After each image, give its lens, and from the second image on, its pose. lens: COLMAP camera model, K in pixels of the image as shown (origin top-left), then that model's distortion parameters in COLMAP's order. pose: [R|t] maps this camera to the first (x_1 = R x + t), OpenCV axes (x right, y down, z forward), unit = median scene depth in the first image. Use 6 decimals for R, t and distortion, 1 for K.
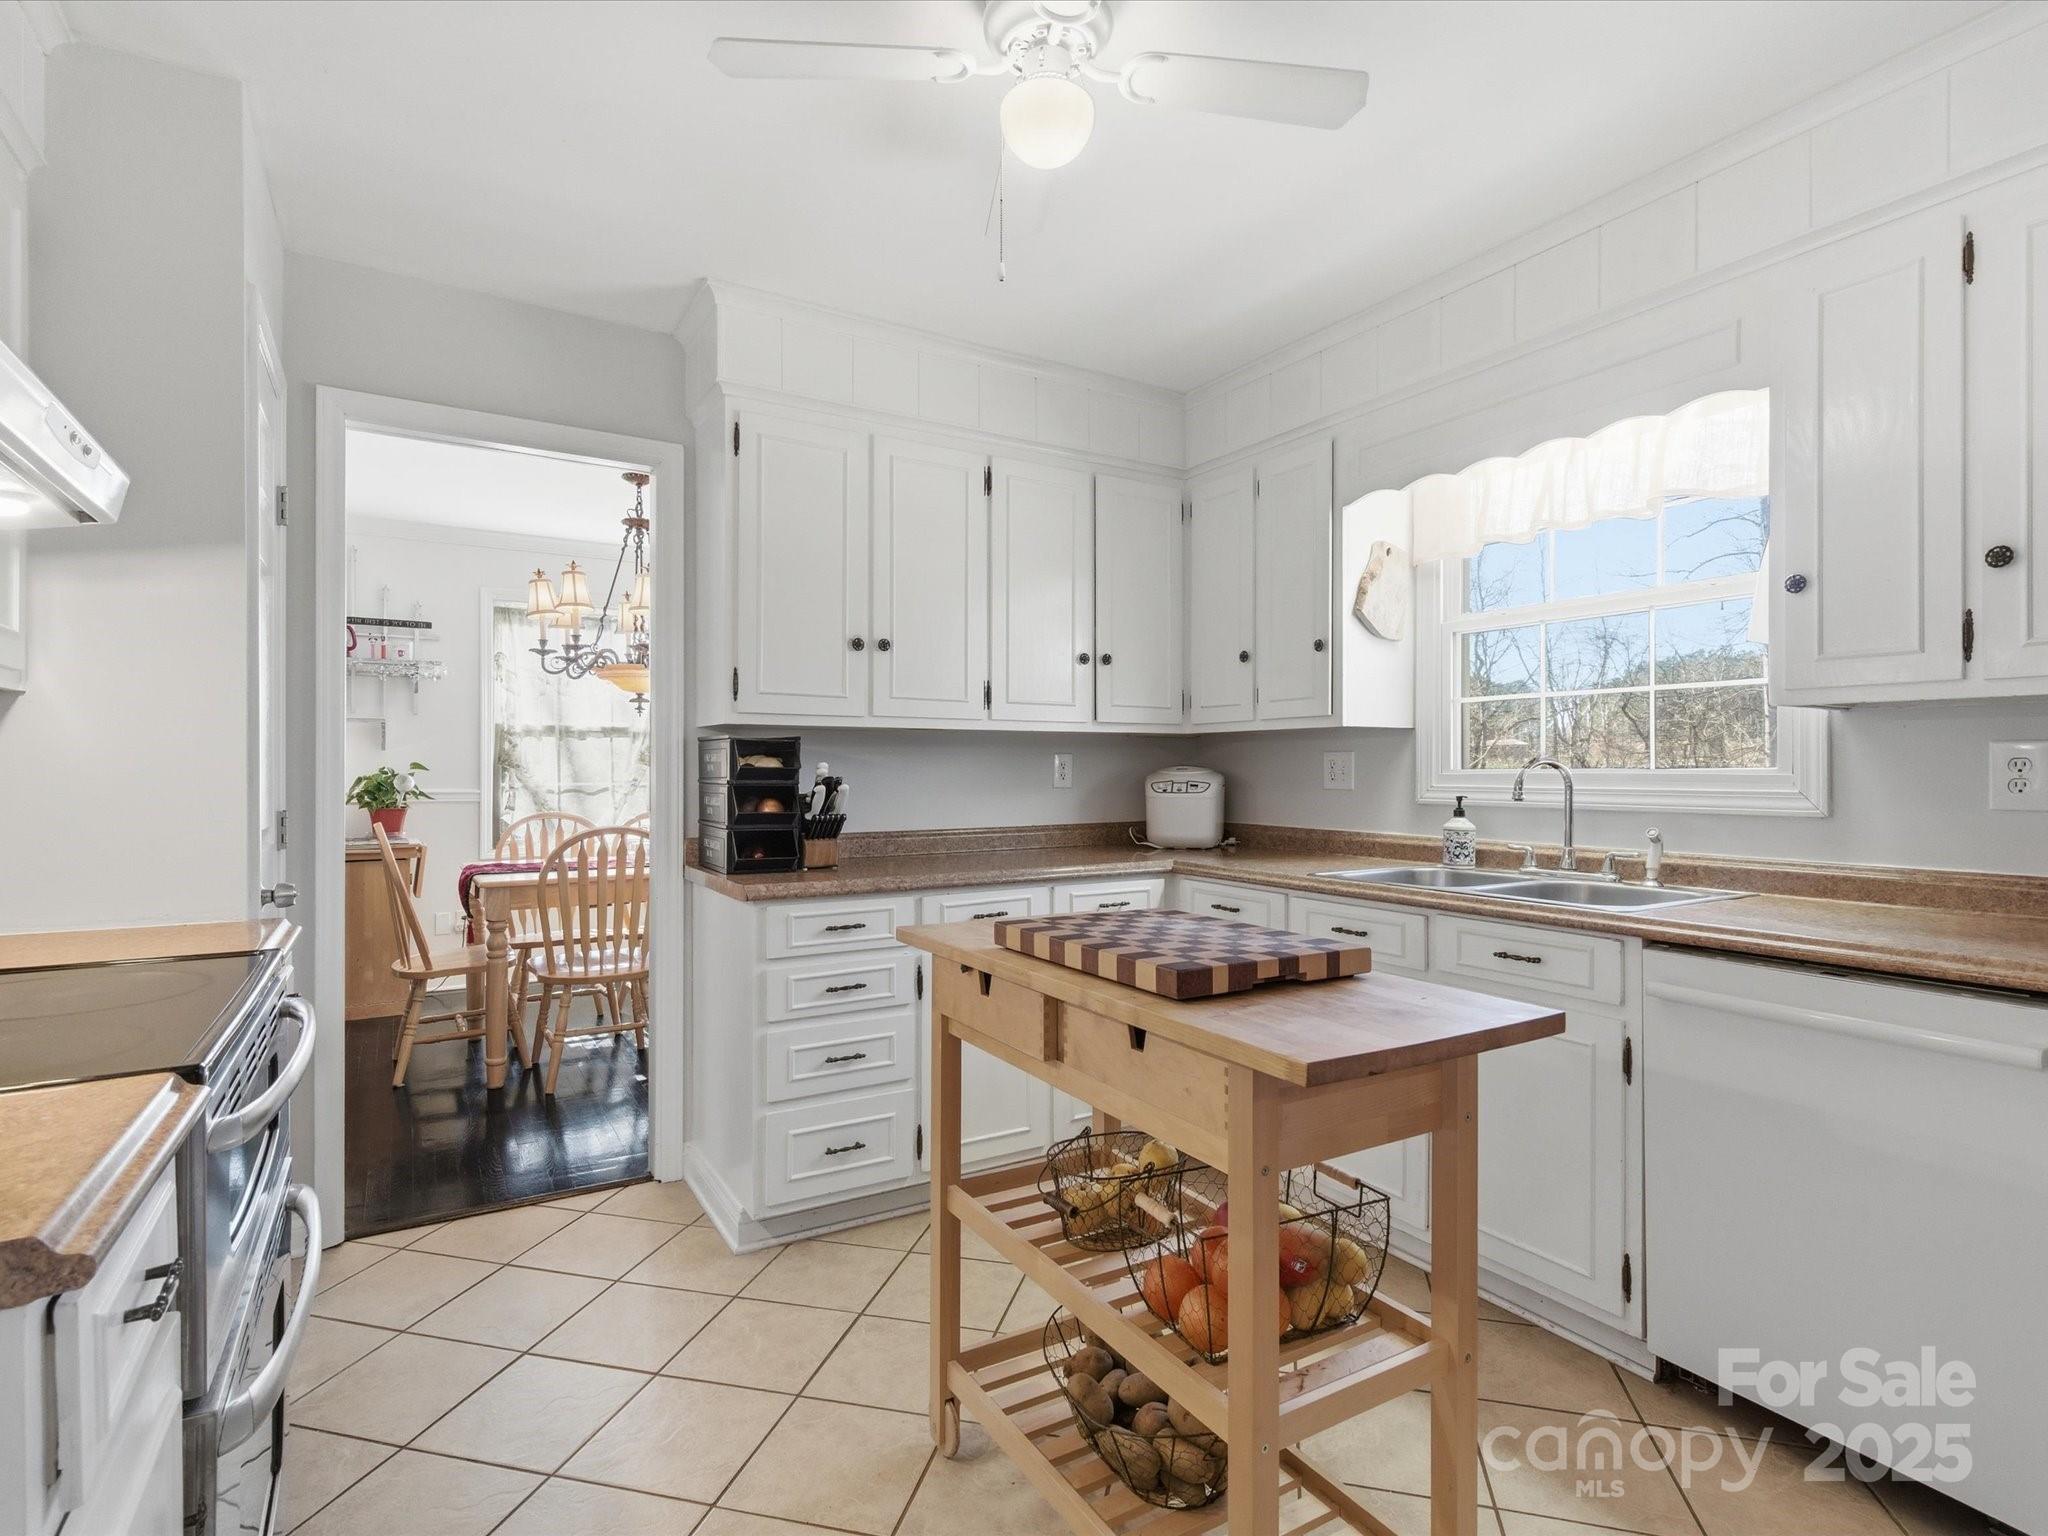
lens RADIAL K [[1036.1, 0, 1024.0], [0, 1036.1, 768.0], [0, 0, 1]] dist [0.003673, -0.000455]
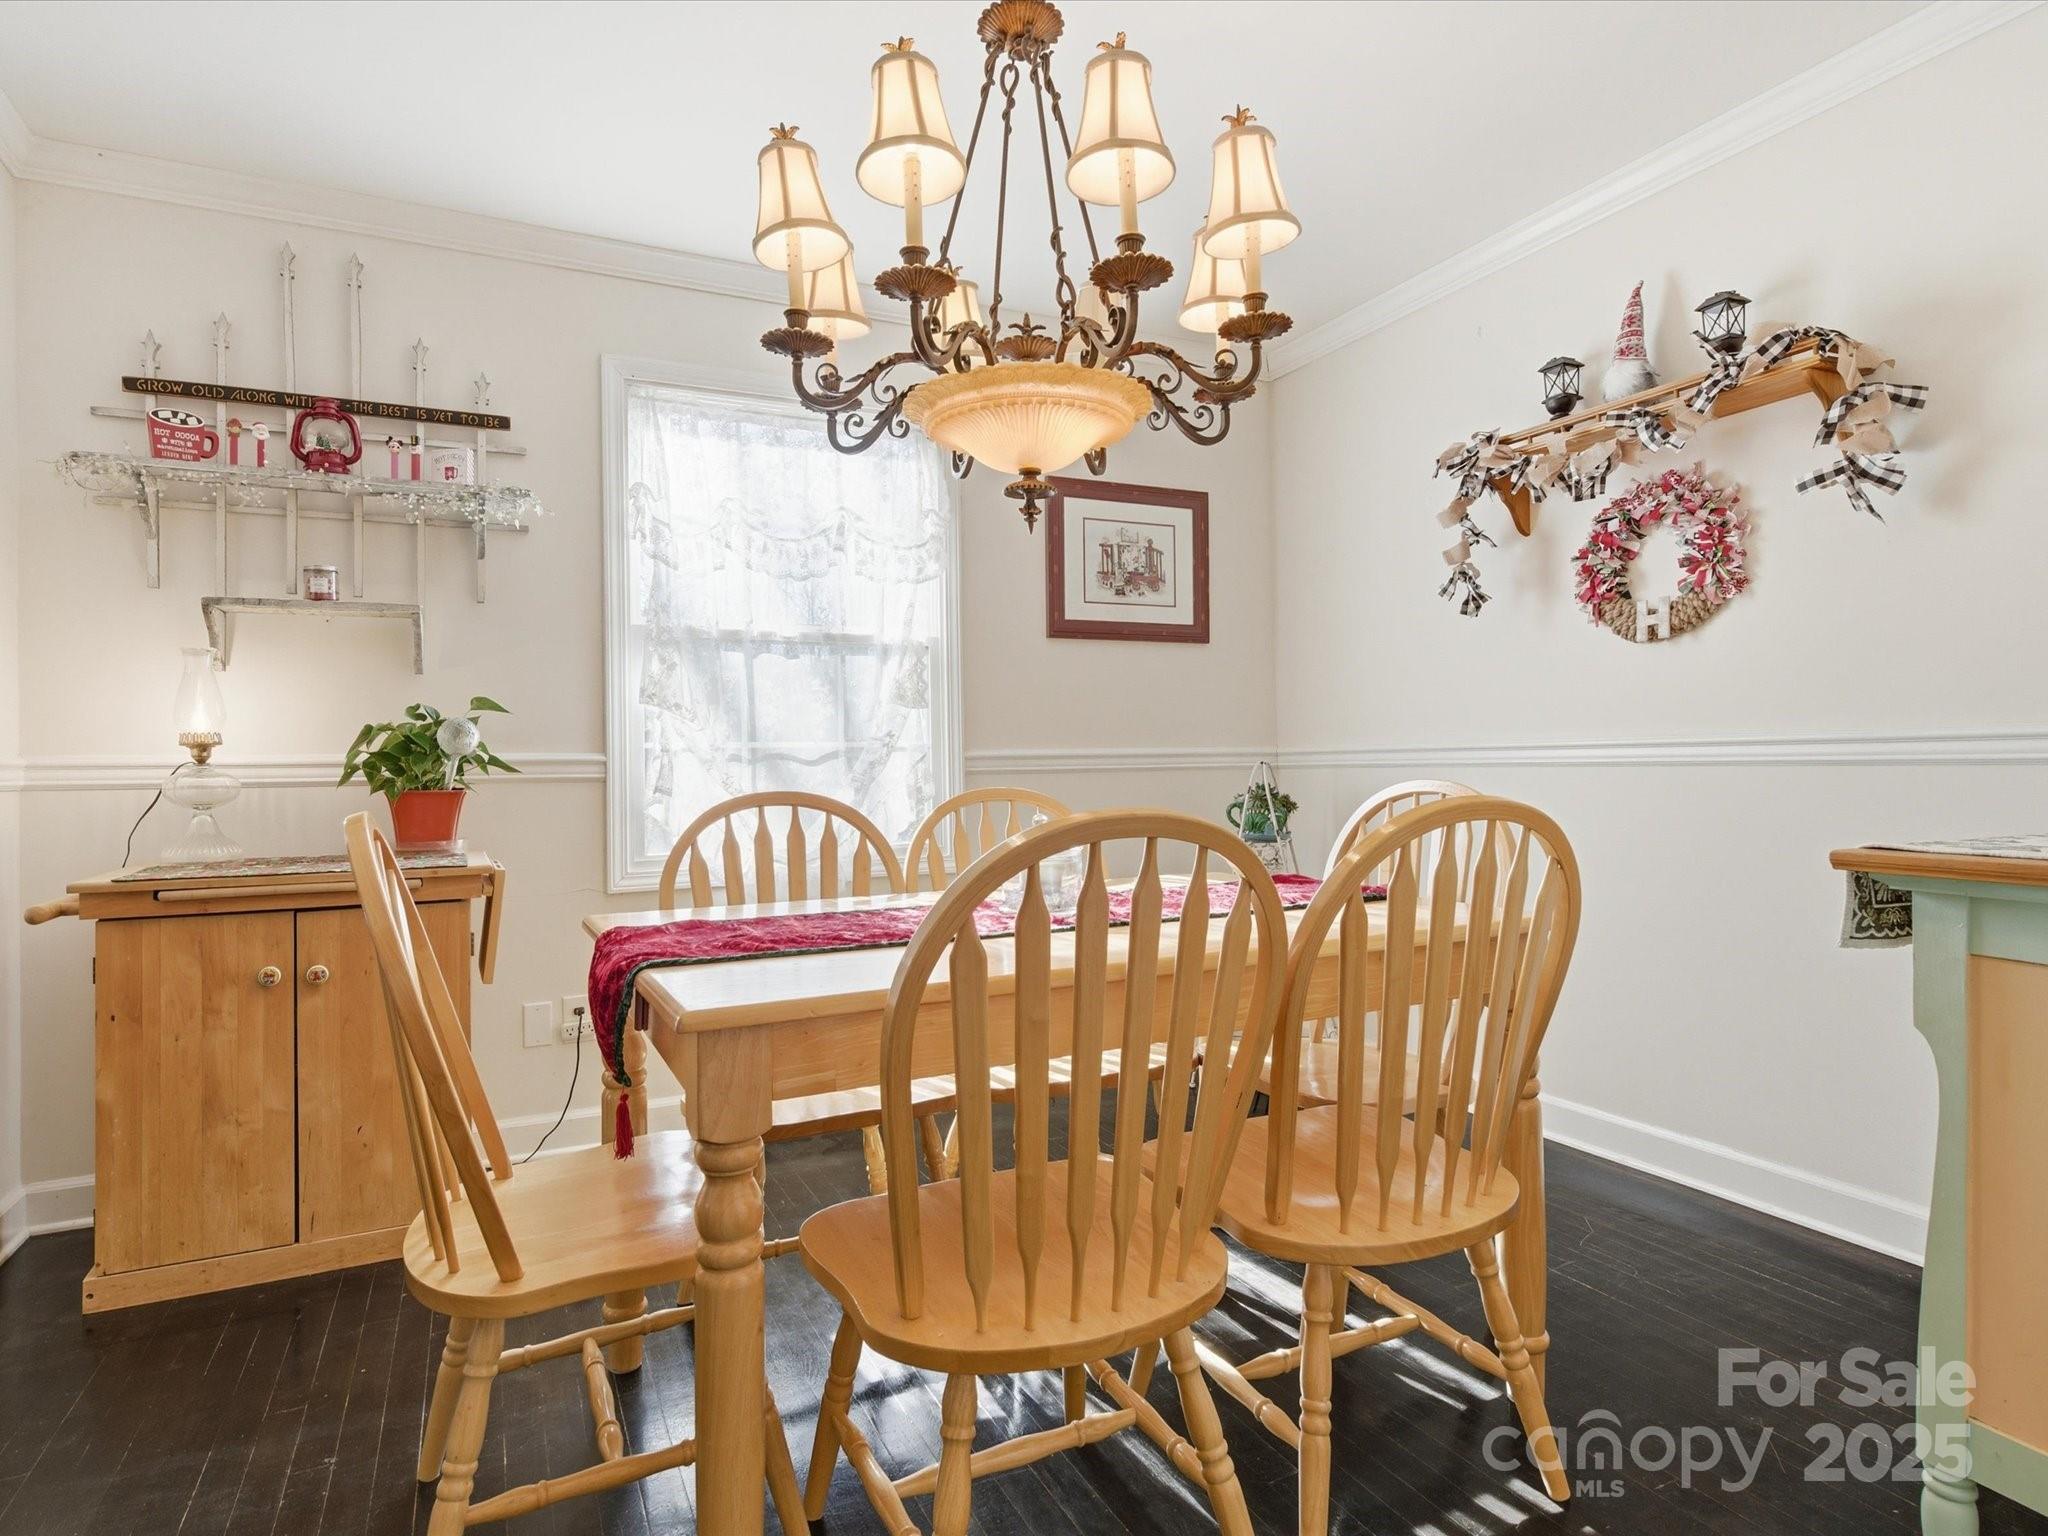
lens RADIAL K [[1138.8, 0, 1022.8], [0, 1138.8, 760.3], [0, 0, 1]] dist [-0.001437, -0.001754]
pose [[0.994895, -0.016623, -0.099535, -0.492387], [0.015916, 0.999842, -0.007887, 0.055979], [0.099651, 0.006262, 0.995003, 0.865103]]
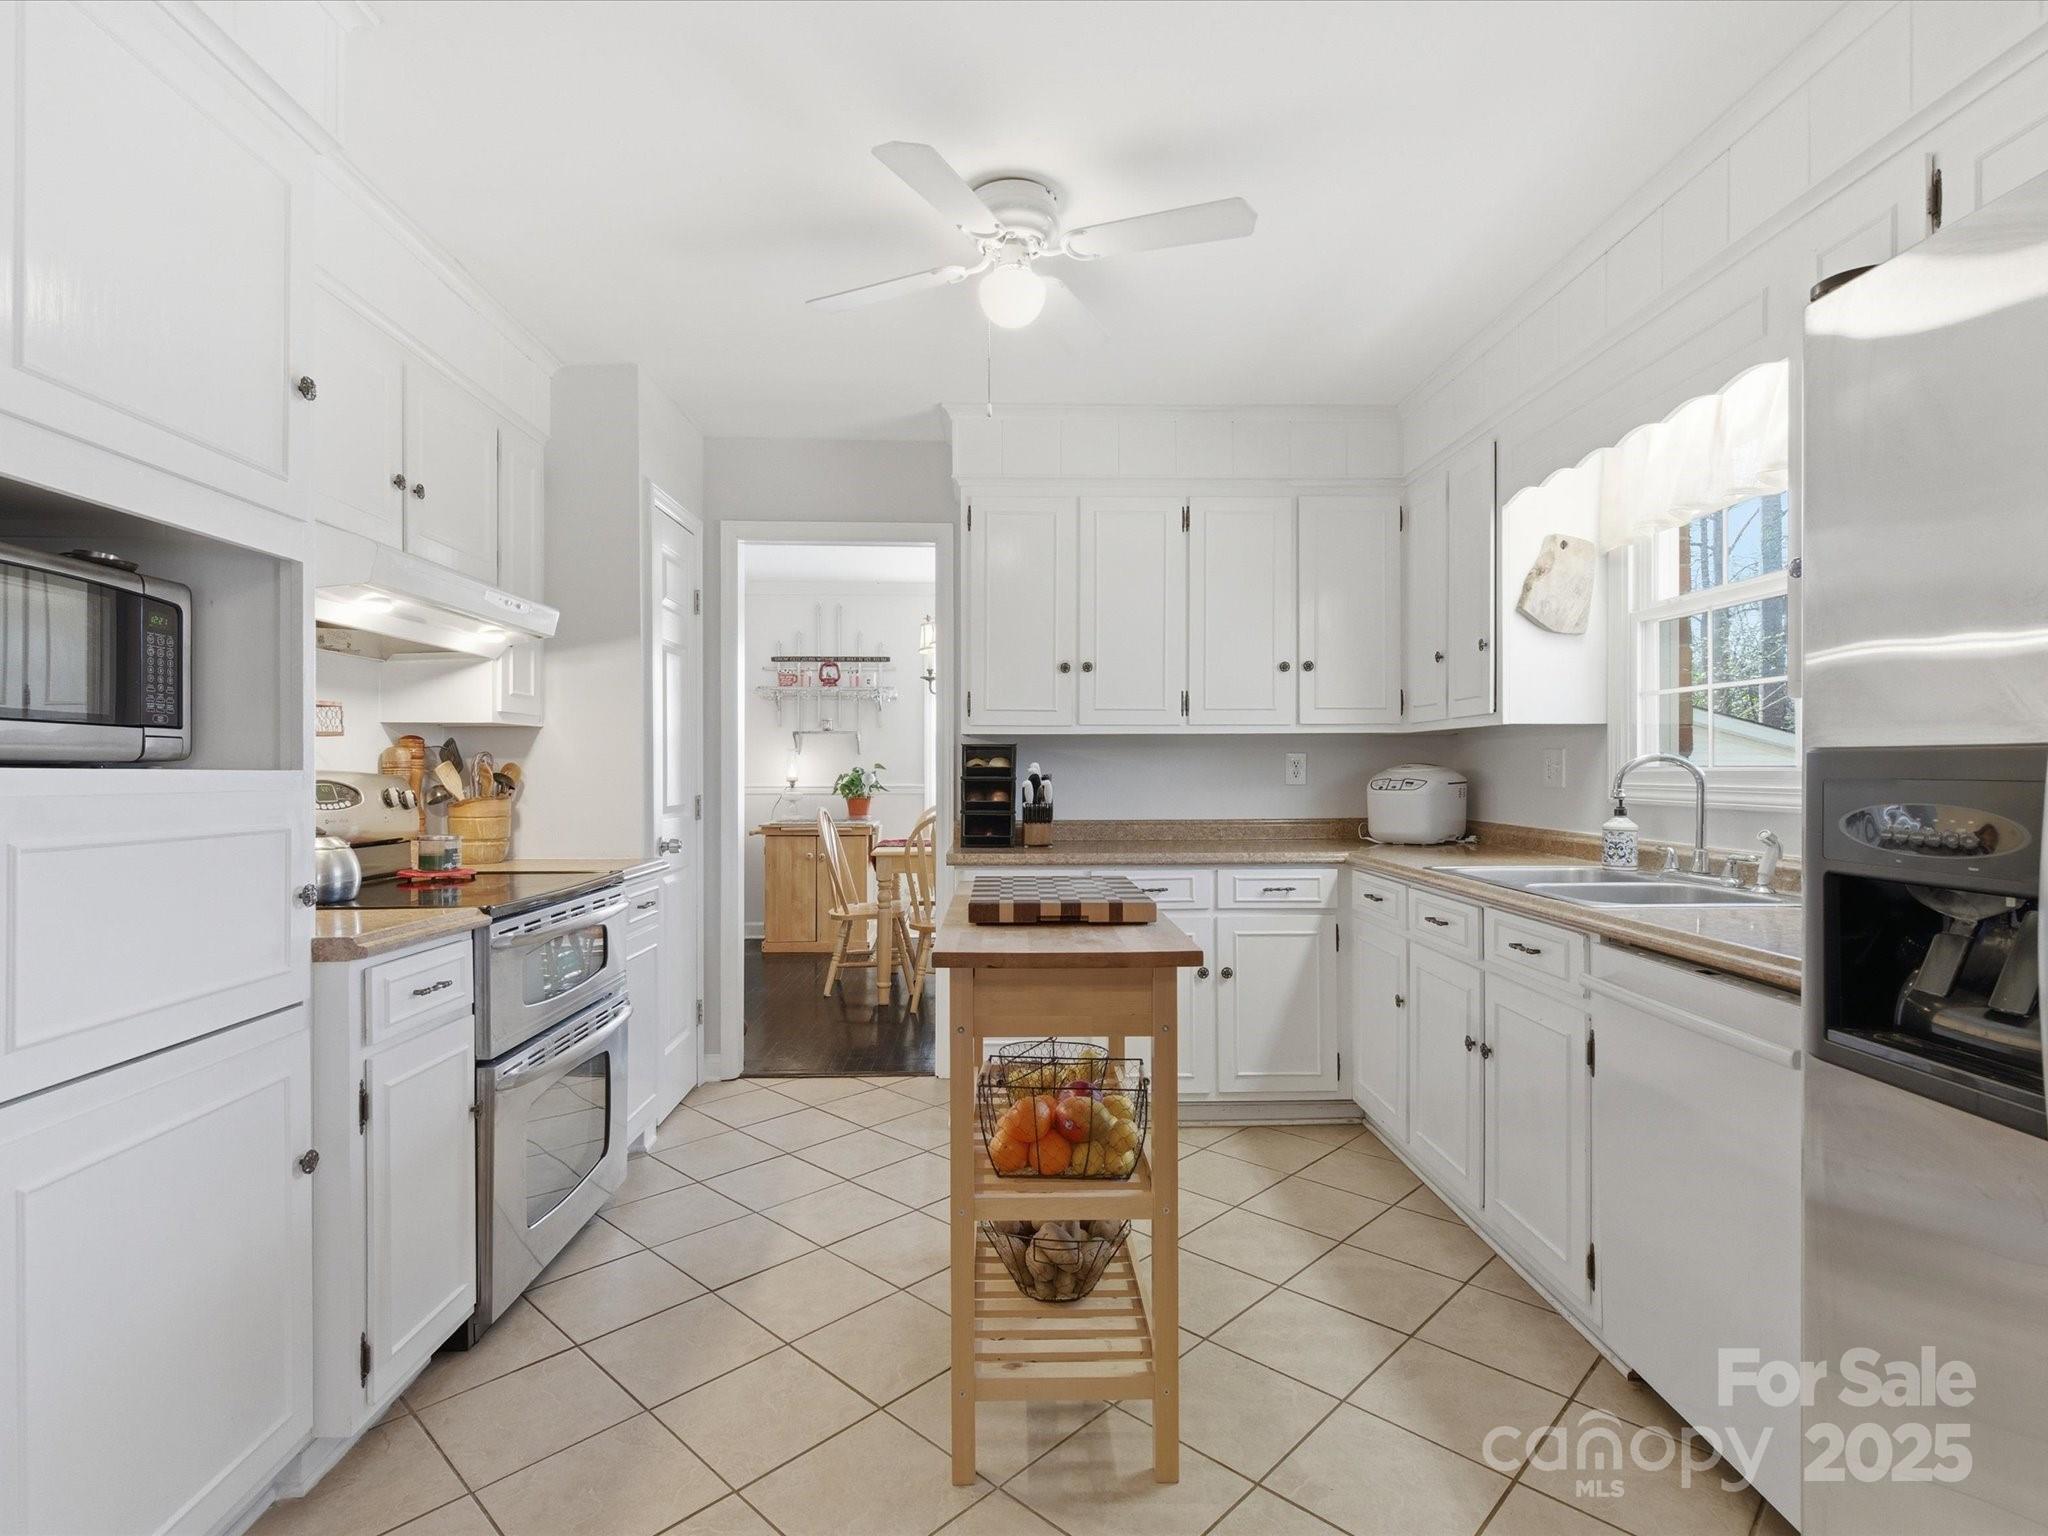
lens RADIAL K [[1036.1, 0, 1024.0], [0, 1036.1, 768.0], [0, 0, 1]] dist [0.003673, -0.000455]
pose [[0.871554, -0.002485, -0.490292, 0.389506], [0.003020, 0.999995, 0.000300, 0.000541], [0.490289, -0.001742, 0.871558, -0.104484]]
